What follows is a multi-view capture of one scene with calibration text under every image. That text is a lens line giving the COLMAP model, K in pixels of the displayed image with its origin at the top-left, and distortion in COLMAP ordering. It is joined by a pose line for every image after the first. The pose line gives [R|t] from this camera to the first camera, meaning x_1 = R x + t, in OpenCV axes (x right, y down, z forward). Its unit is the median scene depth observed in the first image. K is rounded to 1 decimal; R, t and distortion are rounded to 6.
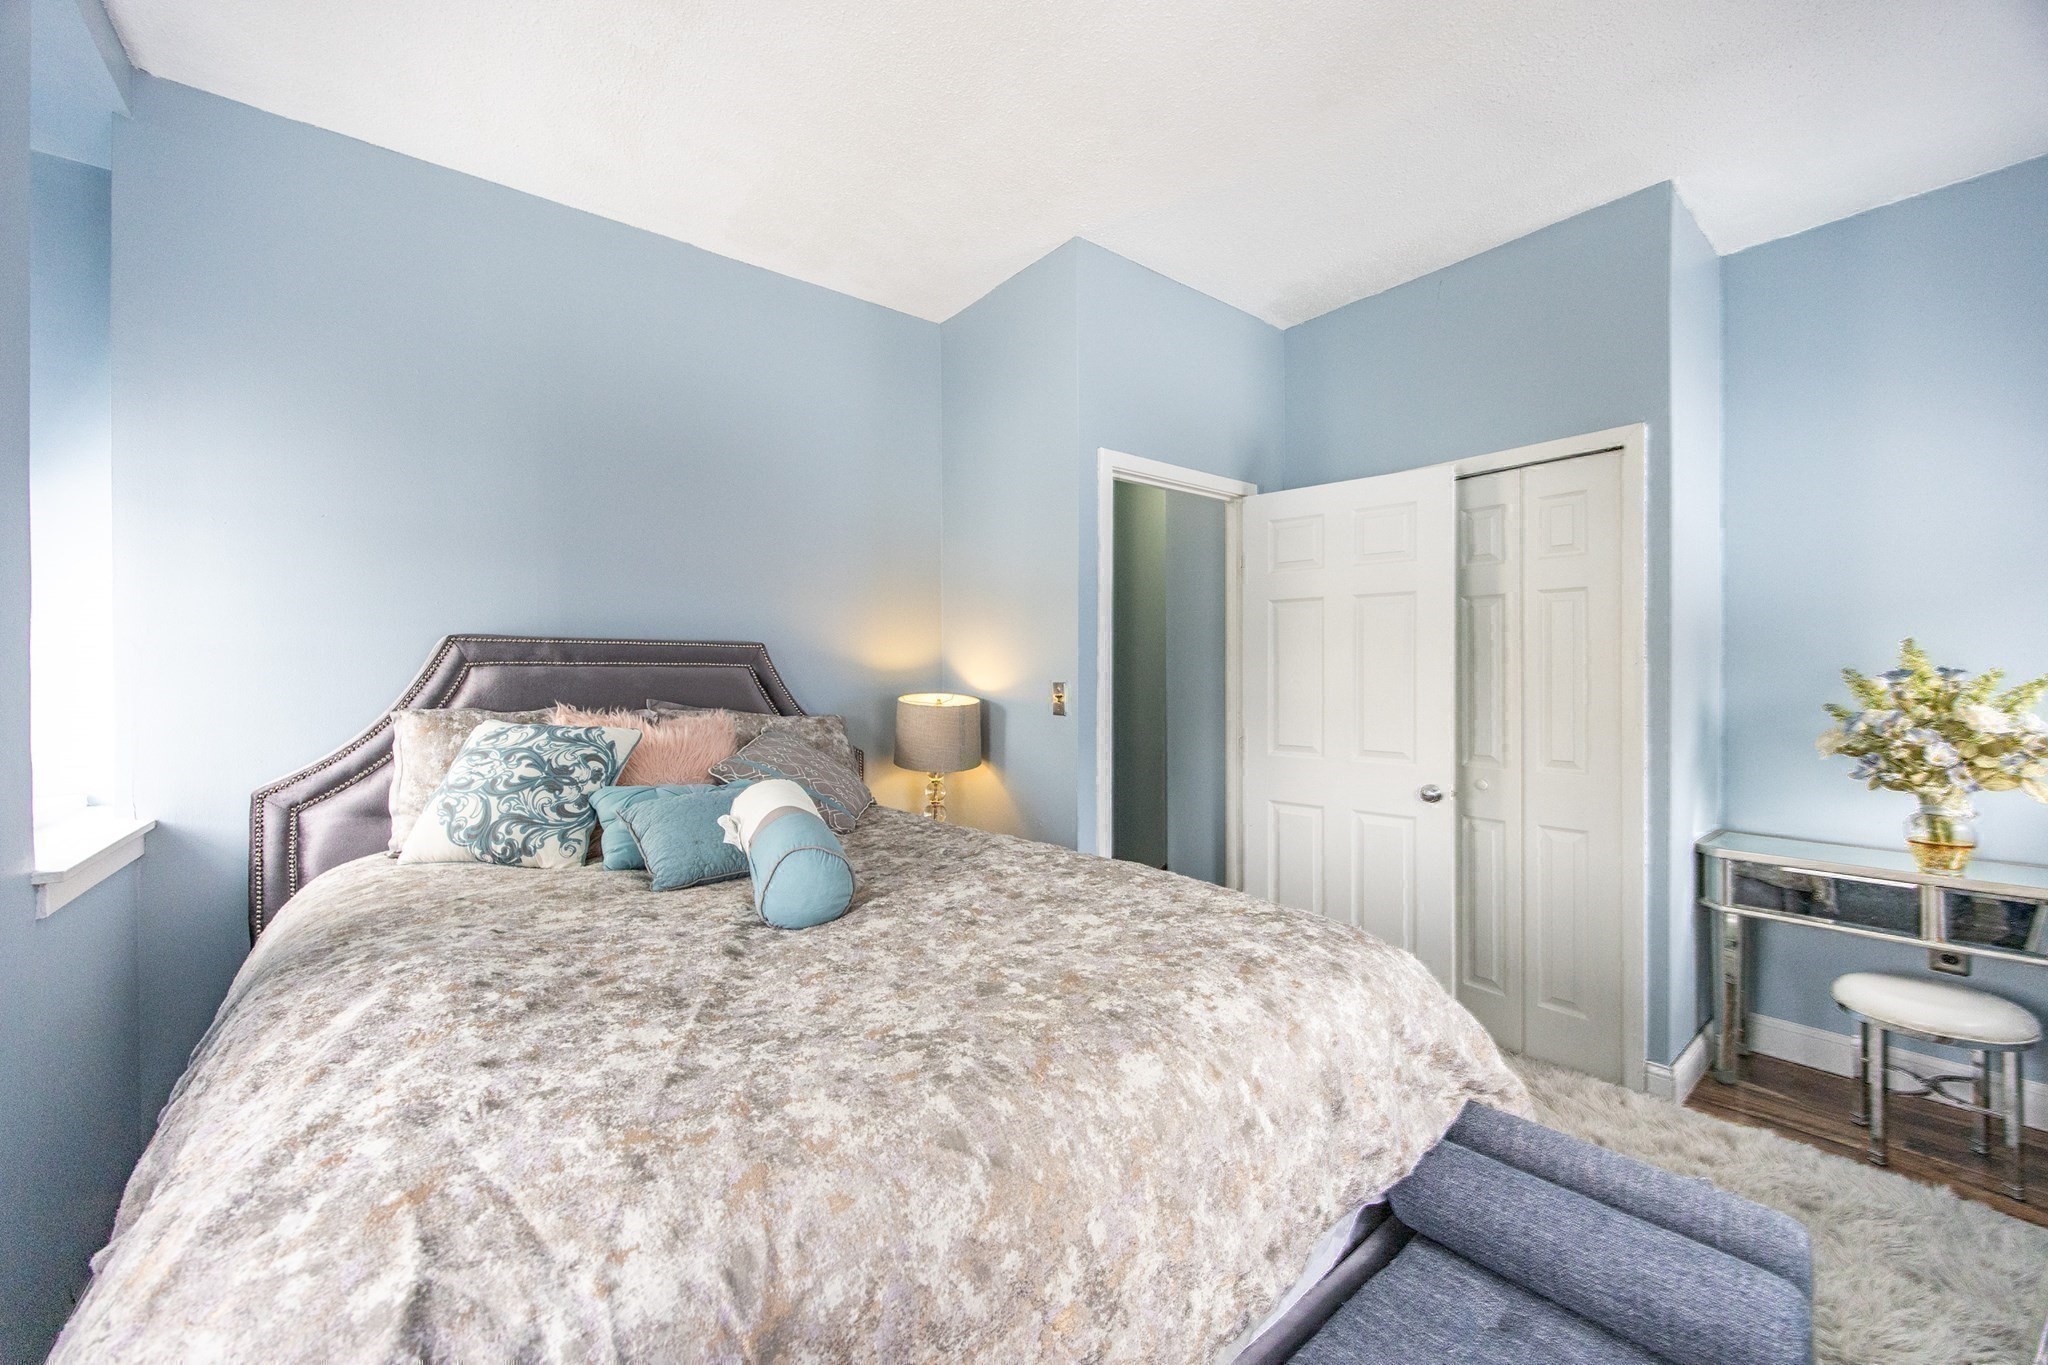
lens RADIAL K [[795.8, 0, 1032.2], [0, 795.8, 675.2], [0, 0, 1]] dist [0.003698, -0.000062]
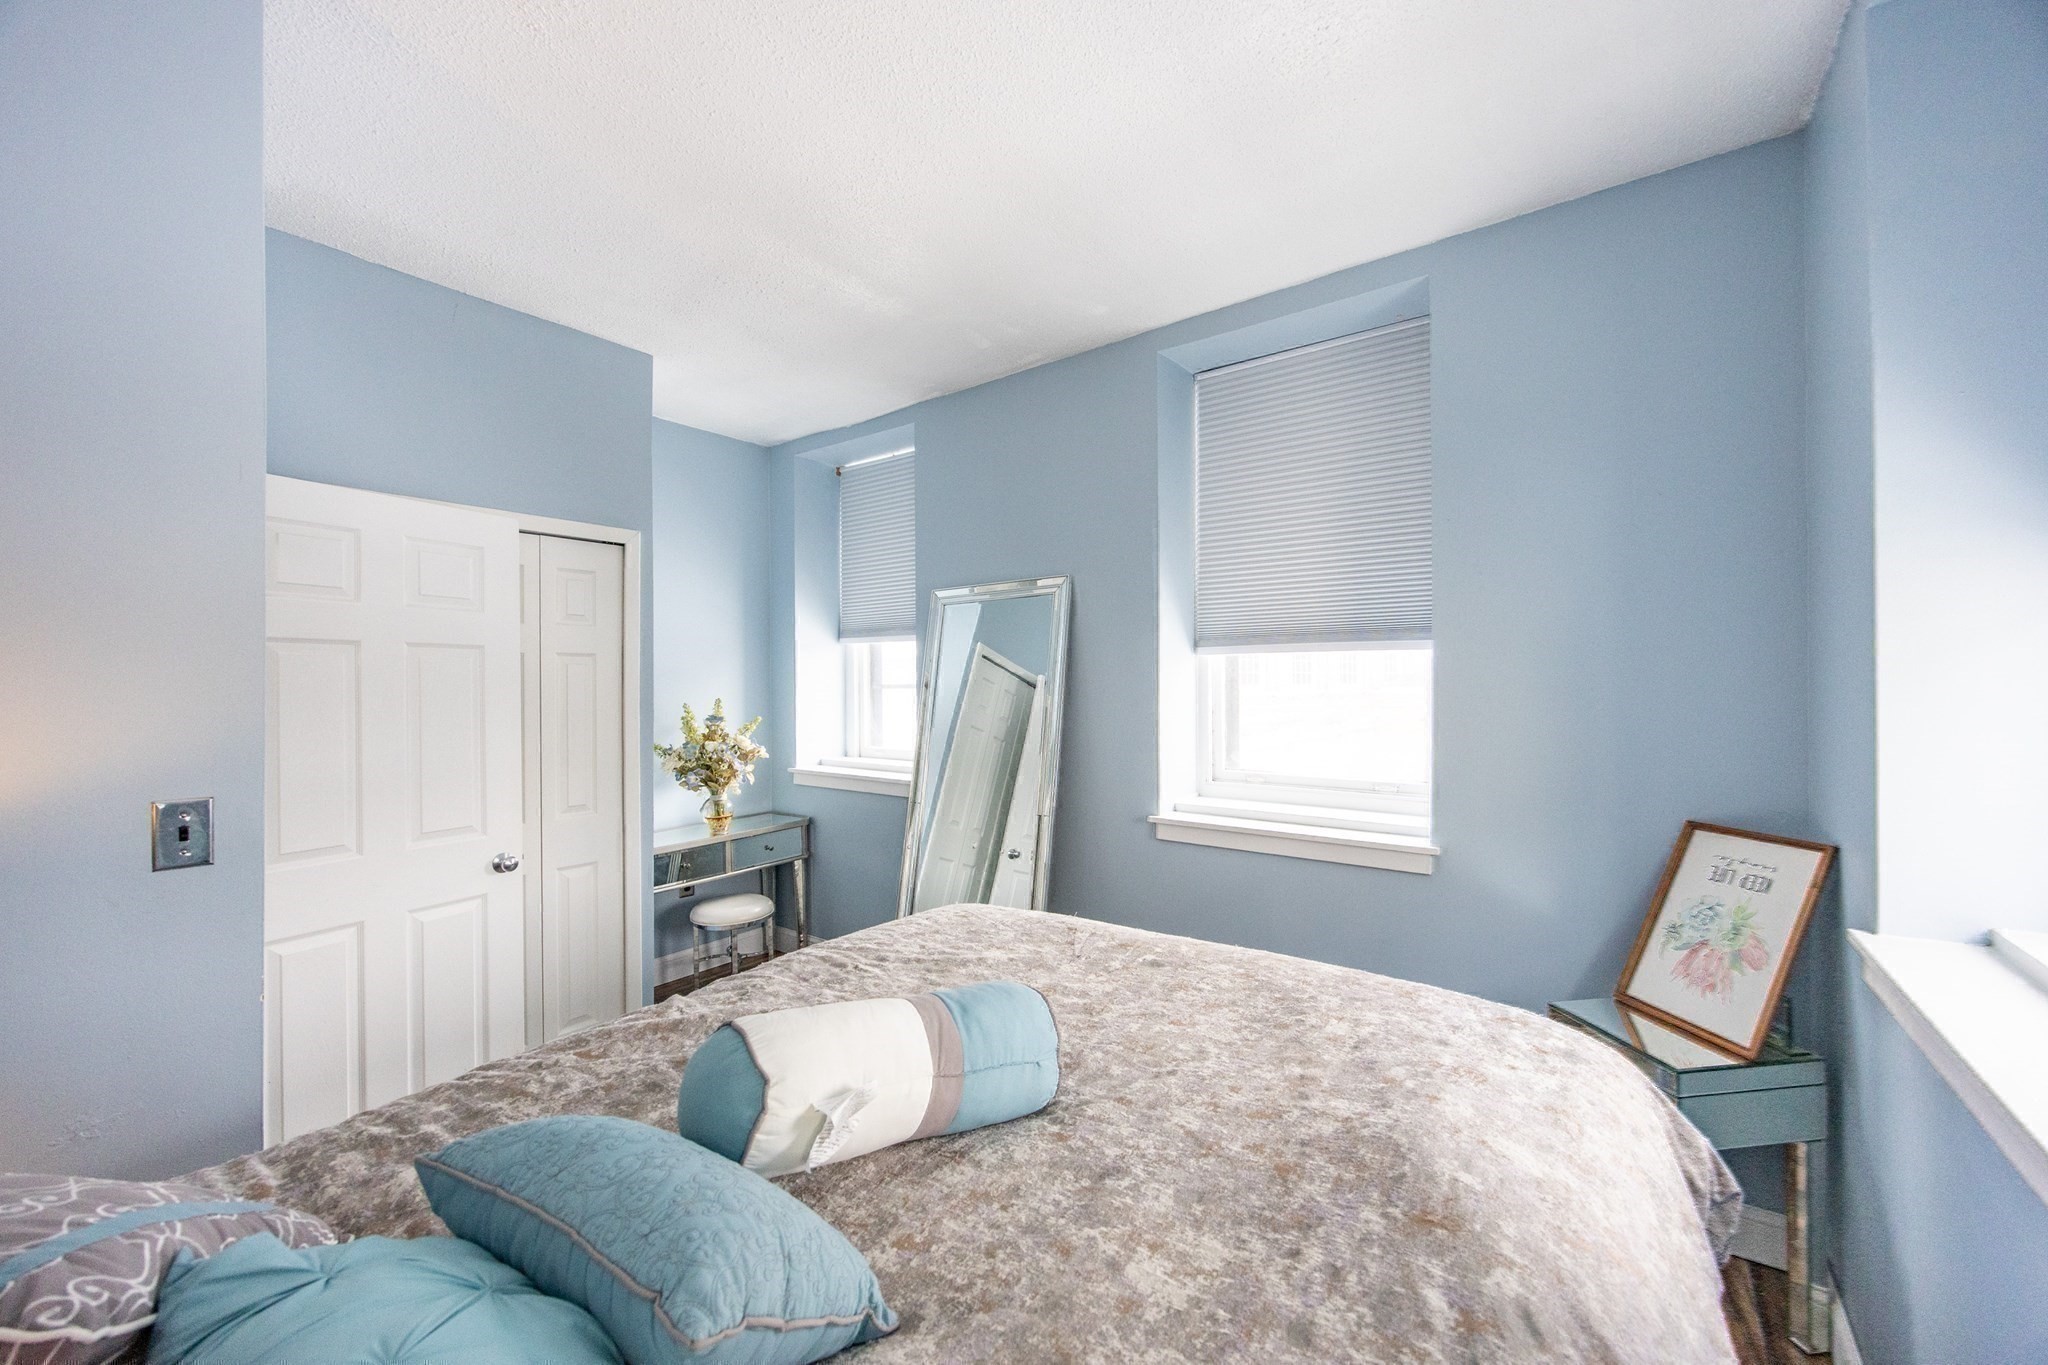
lens RADIAL K [[795.8, 0, 1032.2], [0, 795.8, 675.2], [0, 0, 1]] dist [0.003698, -0.000062]
pose [[-0.263297, 0.014065, 0.964612, -1.156728], [0.010795, 0.999874, -0.011632, -0.110709], [-0.964654, 0.007350, -0.263416, 1.282260]]
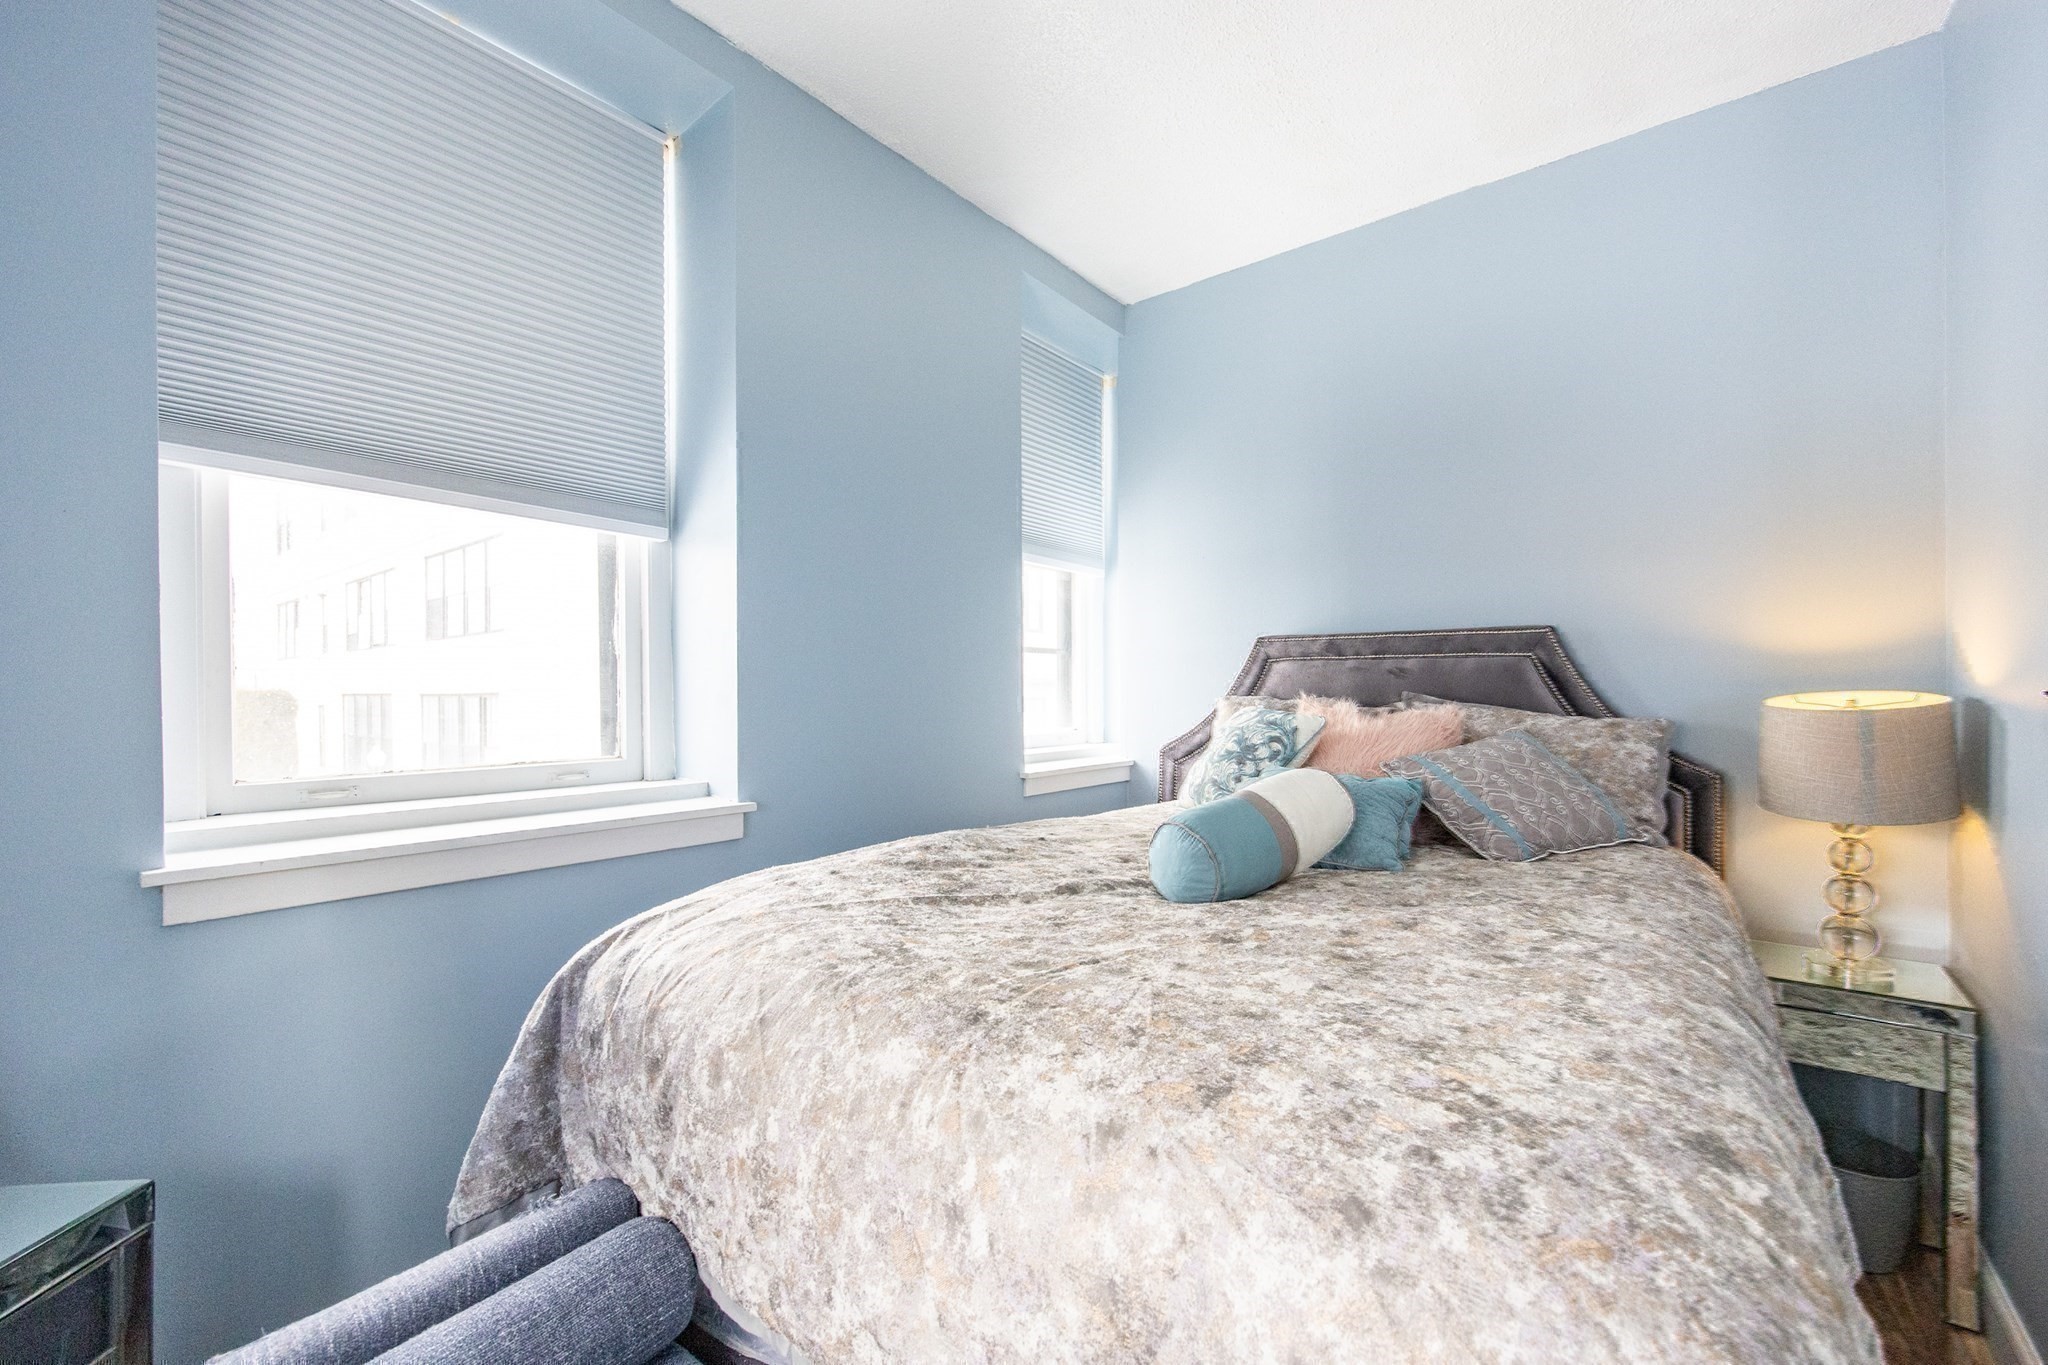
lens RADIAL K [[822.7, 0, 1047.1], [0, 822.7, 699.5], [0, 0, 1]] dist [-0.001450, -0.000238]
pose [[0.223303, 0.010116, -0.974697, 0.729522], [0.003262, 0.999933, 0.011125, 0.050064], [0.974744, -0.005664, 0.223255, 0.639771]]
